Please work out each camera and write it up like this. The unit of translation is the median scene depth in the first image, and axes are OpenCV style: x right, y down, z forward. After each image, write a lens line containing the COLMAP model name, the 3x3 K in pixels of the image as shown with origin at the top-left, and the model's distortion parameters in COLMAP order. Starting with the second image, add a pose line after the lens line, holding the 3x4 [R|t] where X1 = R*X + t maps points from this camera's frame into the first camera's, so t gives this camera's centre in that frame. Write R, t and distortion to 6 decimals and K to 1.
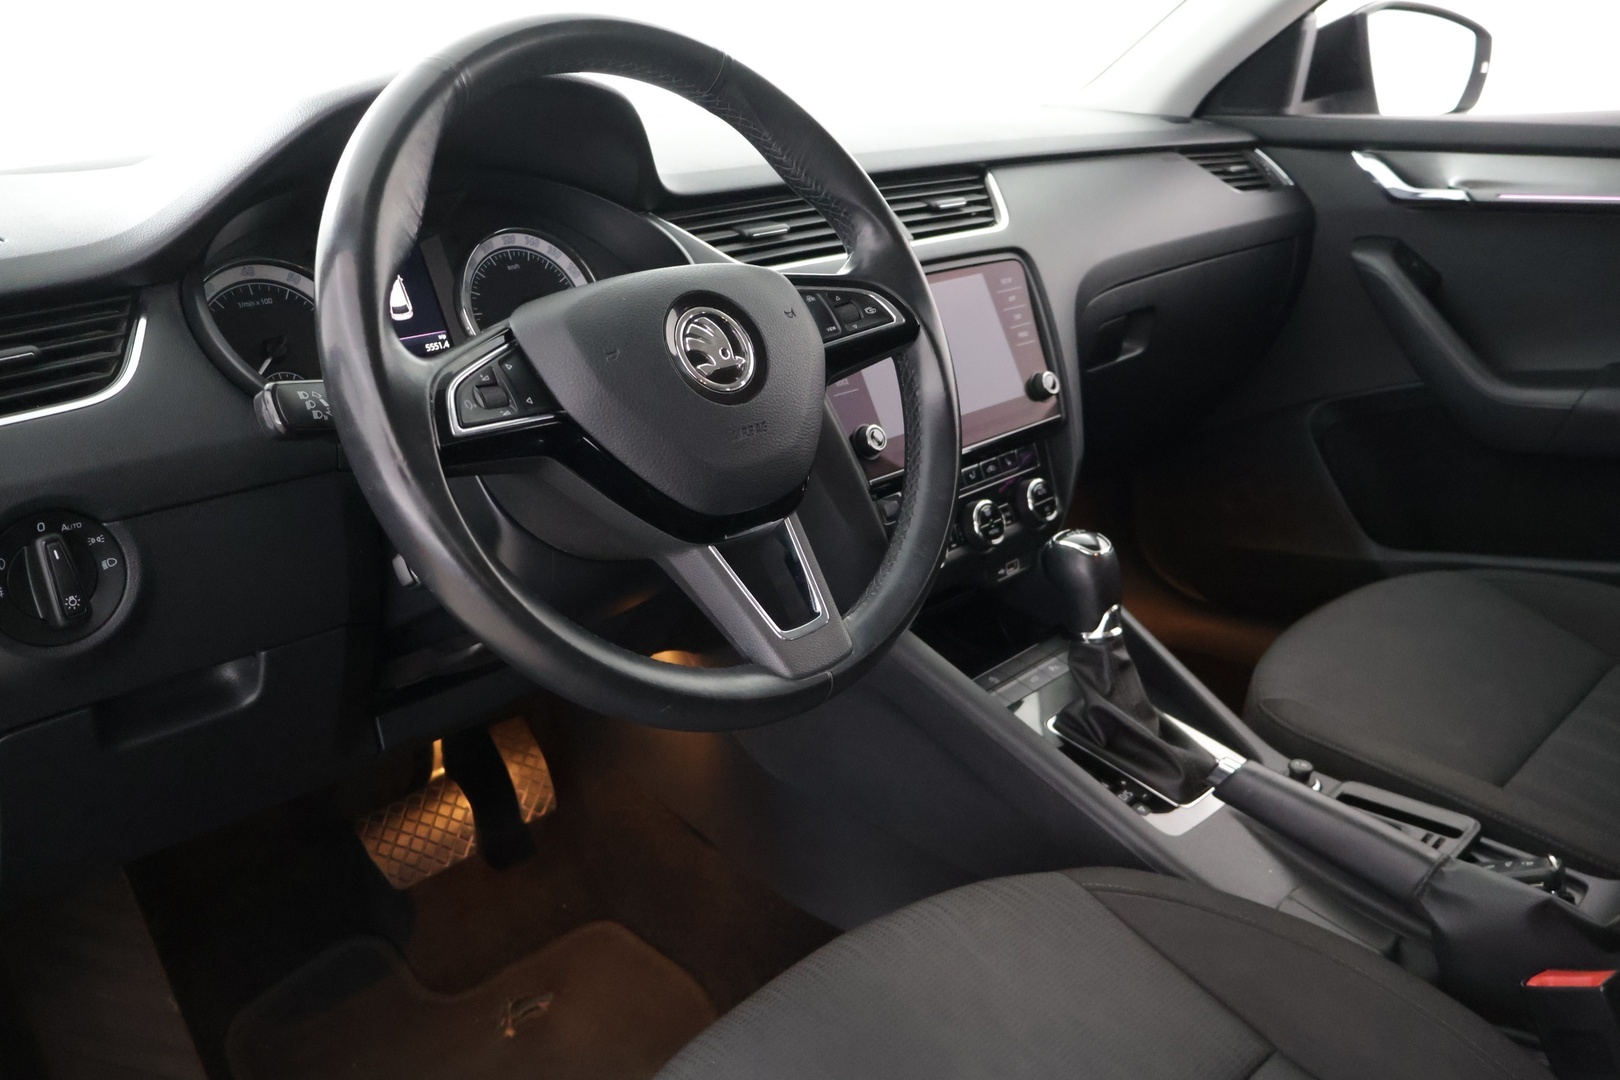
lens RADIAL K [[1352.9, 0, 810.0], [0, 1352.9, 540.0], [0, 0, 1]] dist [-0.008368, -0.004836]
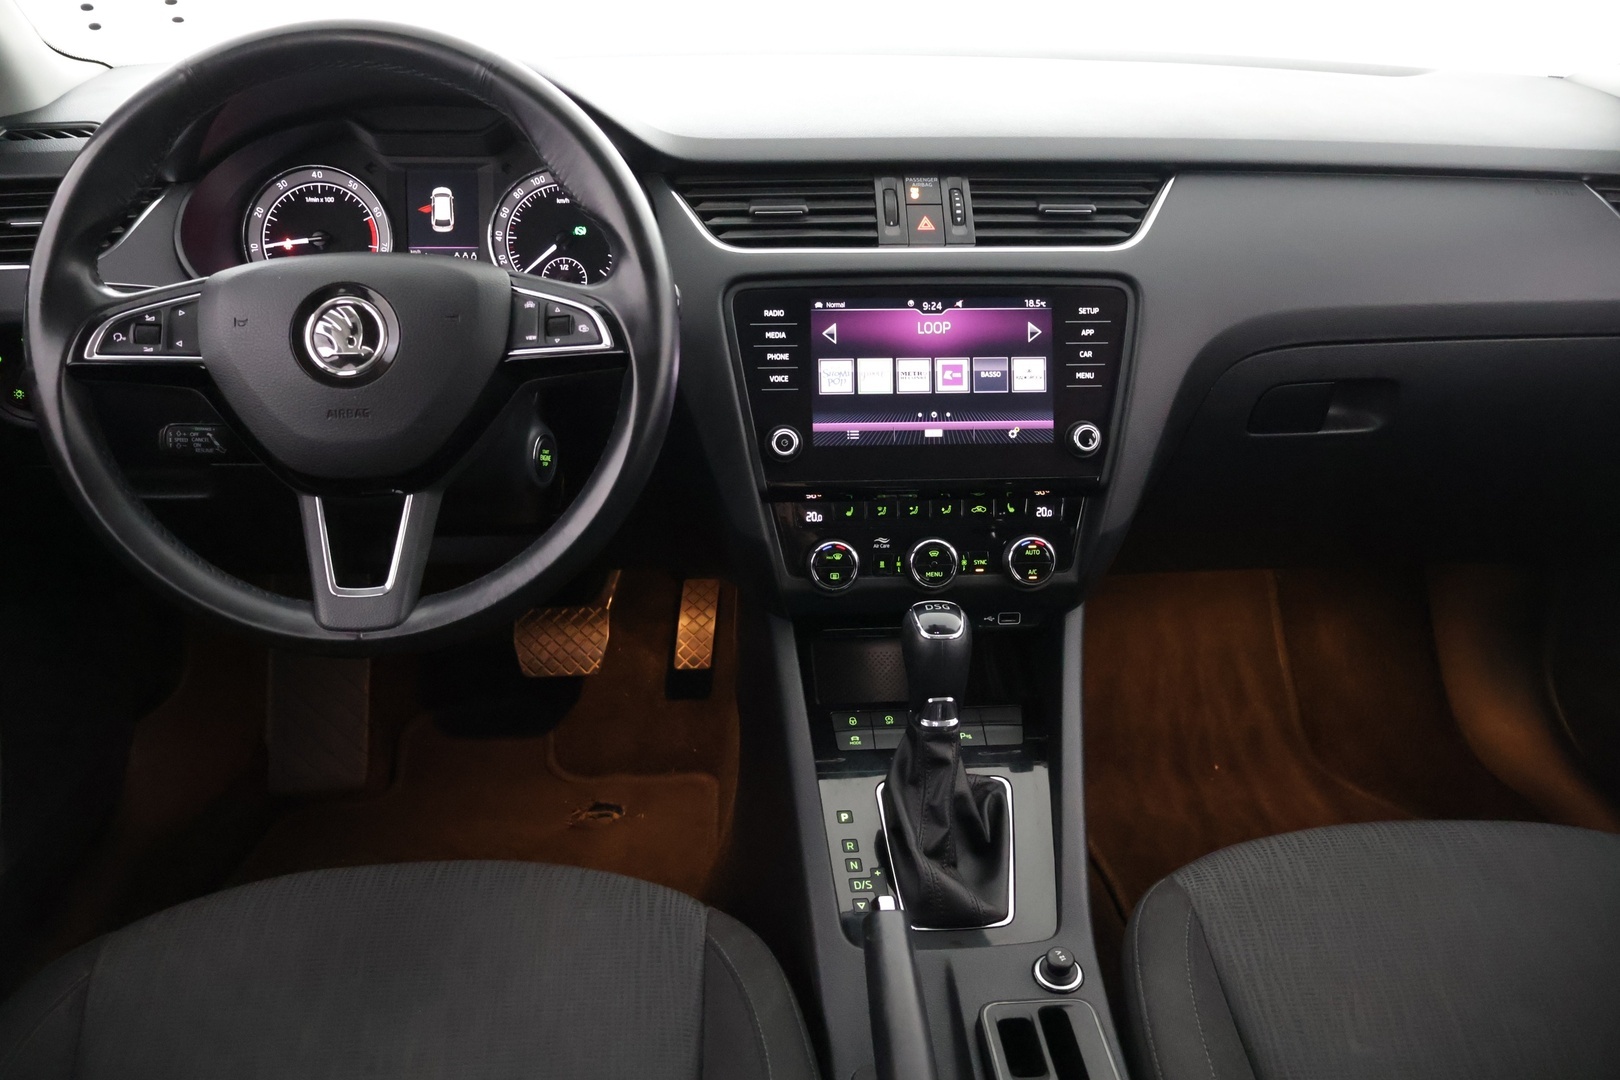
lens RADIAL K [[1341.2, 0, 810.0], [0, 1341.2, 540.0], [0, 0, 1]] dist [-0.006251, -0.000796]
pose [[0.742427, 0.340202, -0.577118, 0.713233], [-0.257340, 0.940195, 0.223179, -0.253893], [0.618529, -0.017178, 0.785574, 0.265446]]
